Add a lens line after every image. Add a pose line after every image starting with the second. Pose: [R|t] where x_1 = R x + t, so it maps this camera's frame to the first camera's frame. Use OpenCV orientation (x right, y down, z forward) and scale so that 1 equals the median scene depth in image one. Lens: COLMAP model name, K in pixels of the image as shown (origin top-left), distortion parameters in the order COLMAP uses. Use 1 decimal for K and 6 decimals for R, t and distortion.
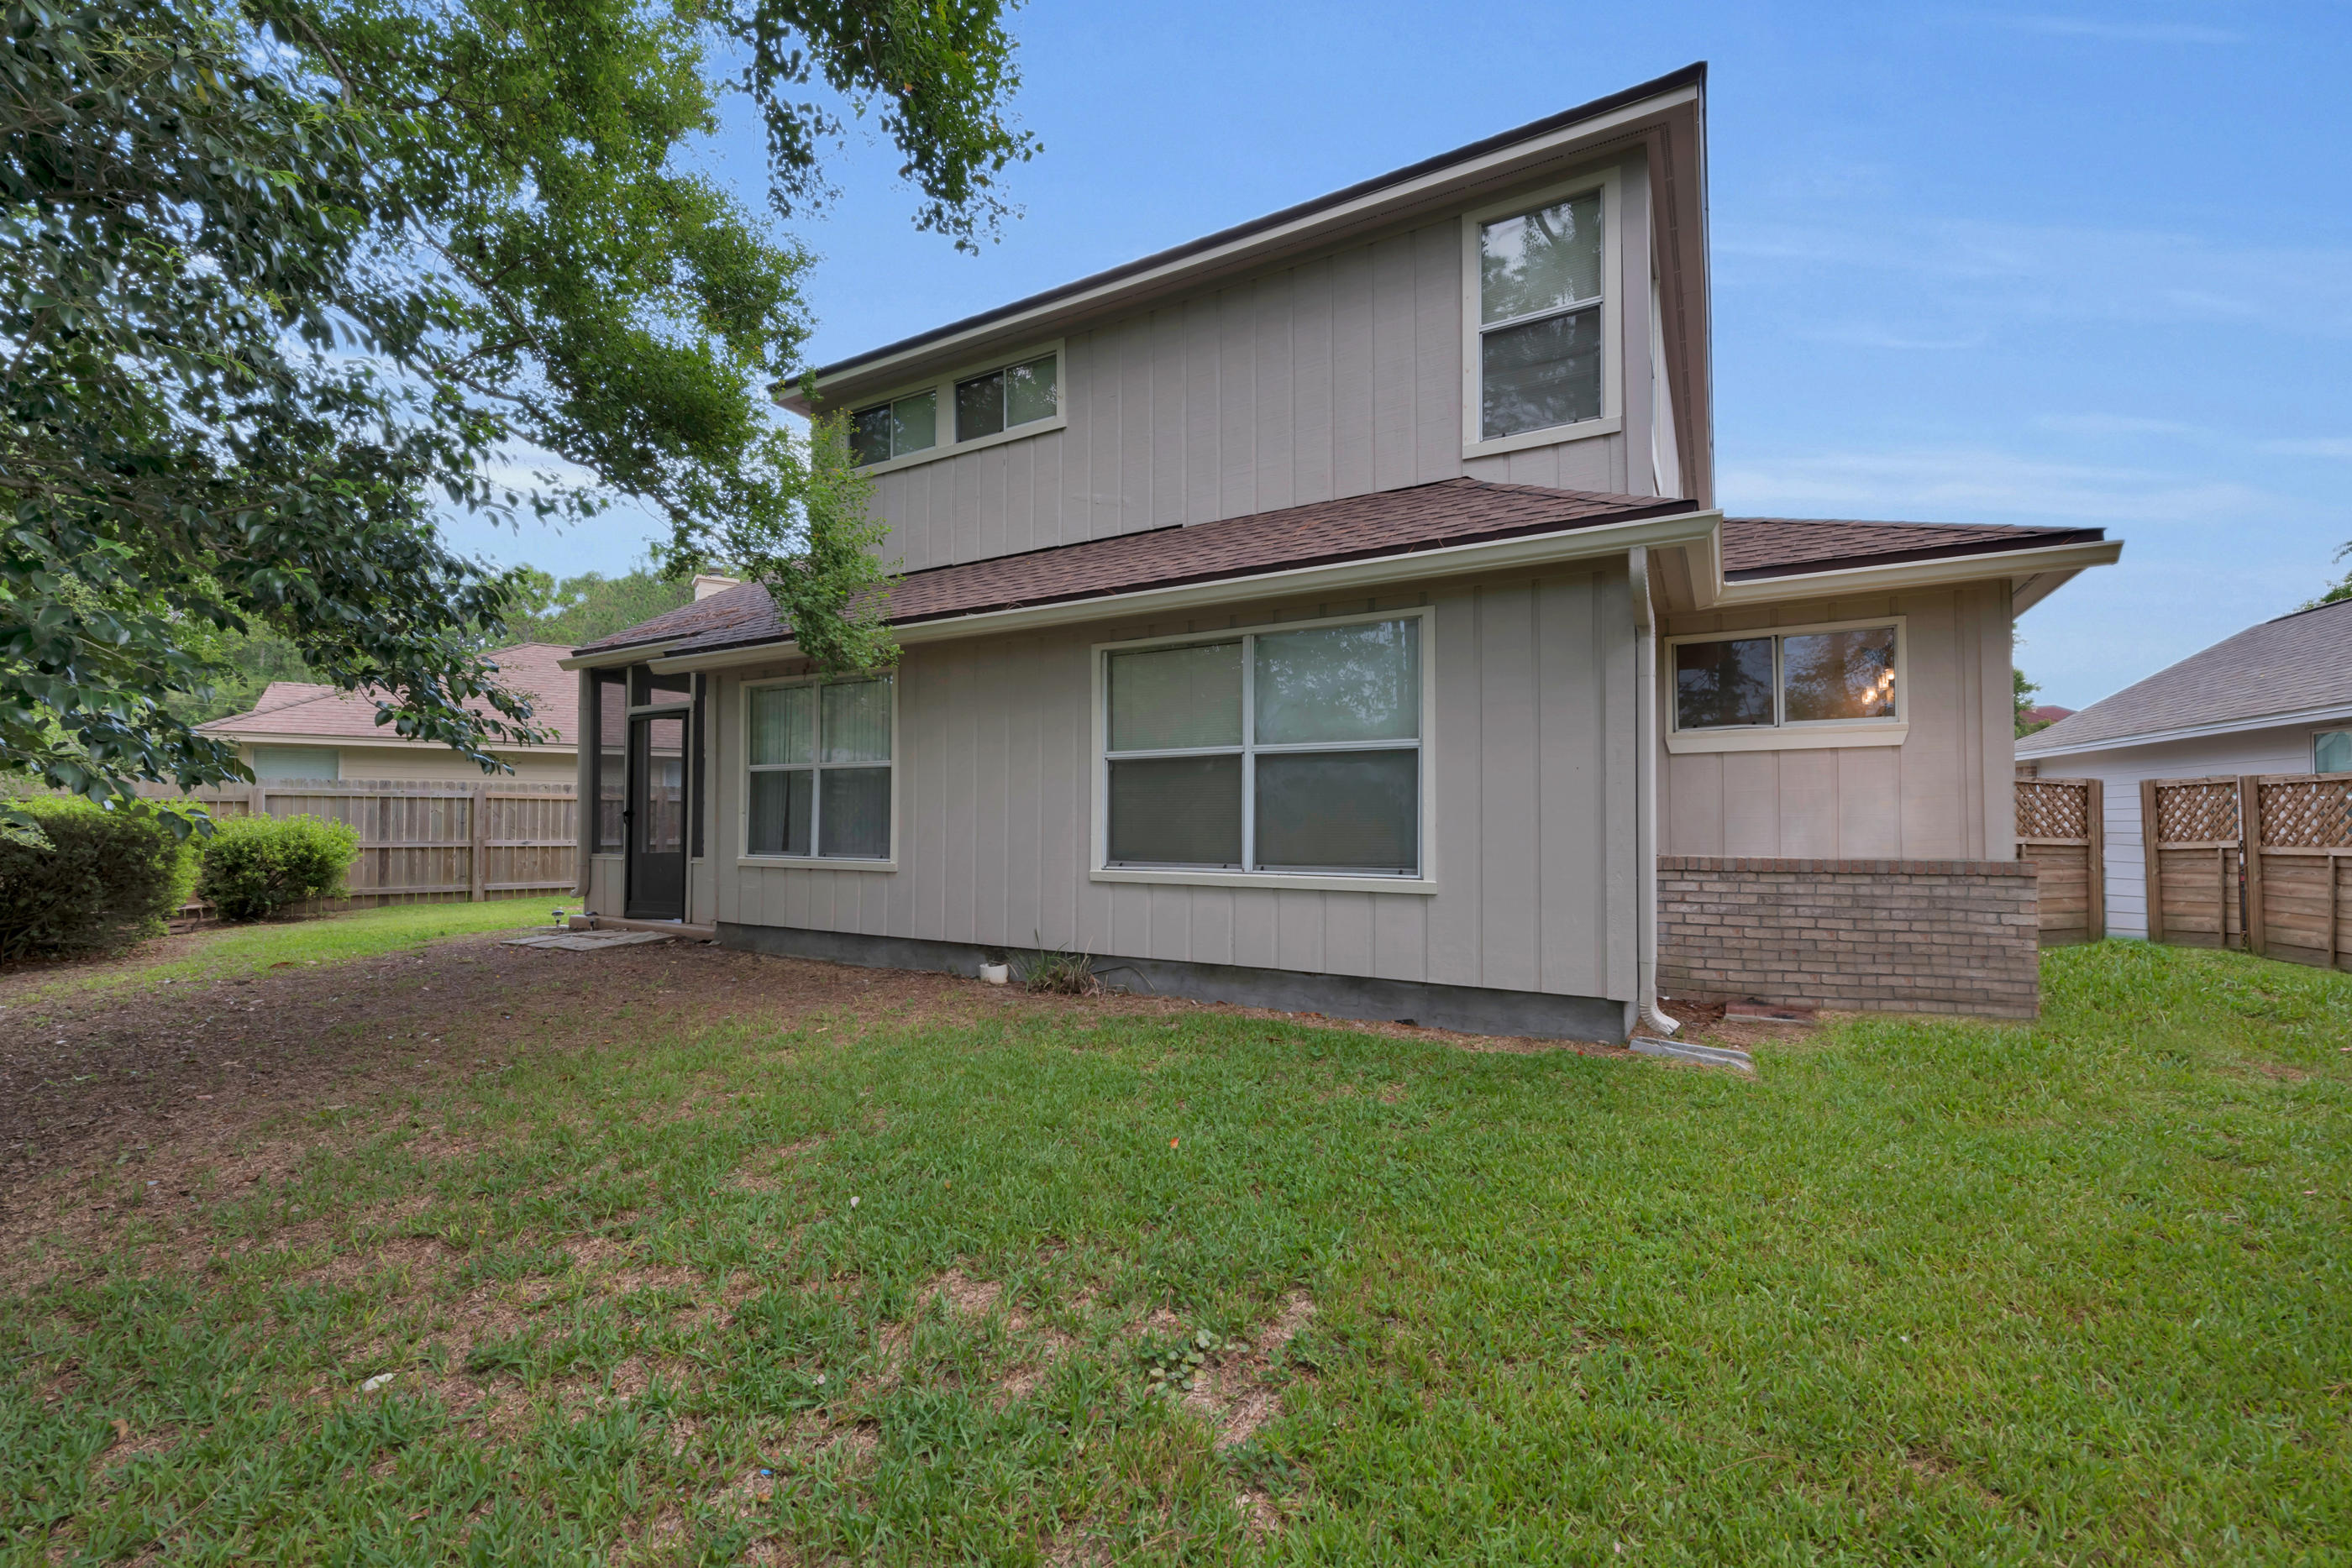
lens RADIAL K [[957.2, 0, 1173.5], [0, 957.2, 787.0], [0, 0, 1]] dist [-0.000235, -0.001260]
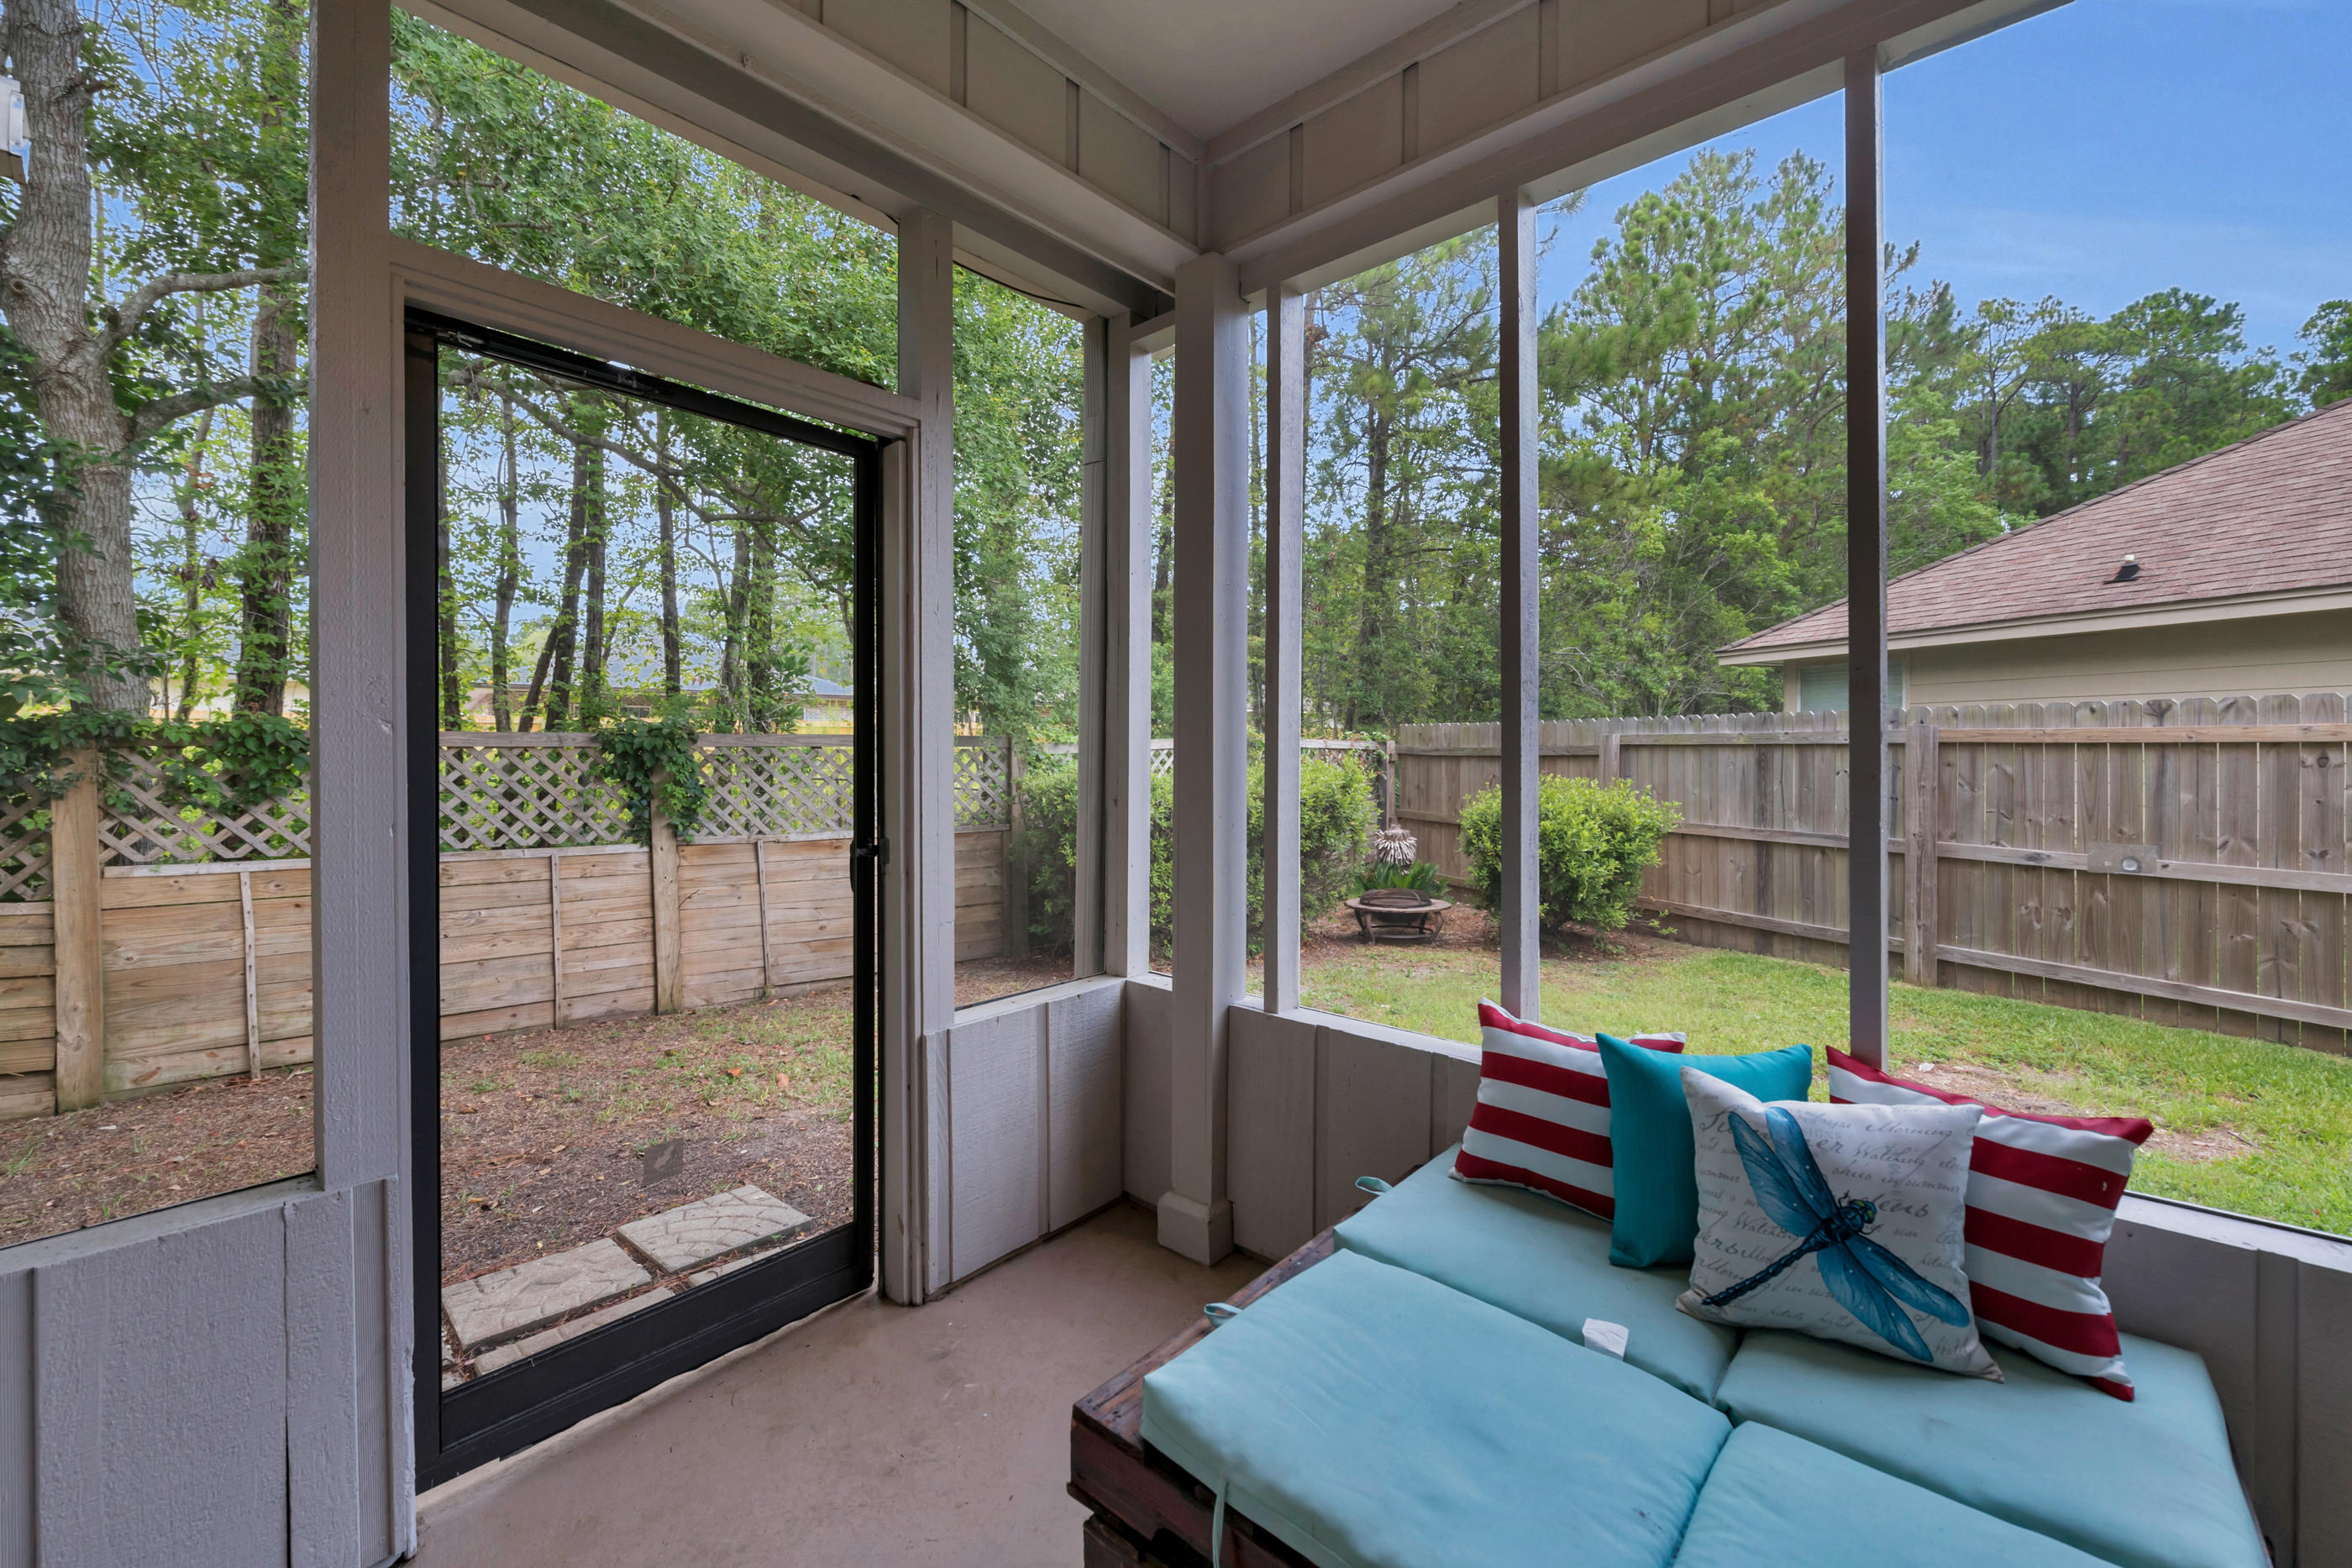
lens RADIAL K [[957.2, 0, 1173.4], [0, 957.2, 774.9], [0, 0, 1]] dist [-0.000235, -0.001260]
pose [[-0.213545, 0.009176, -0.976890, -0.230617], [0.011685, 0.999908, 0.006838, 0.019066], [0.976863, -0.009955, -0.213633, 0.755043]]
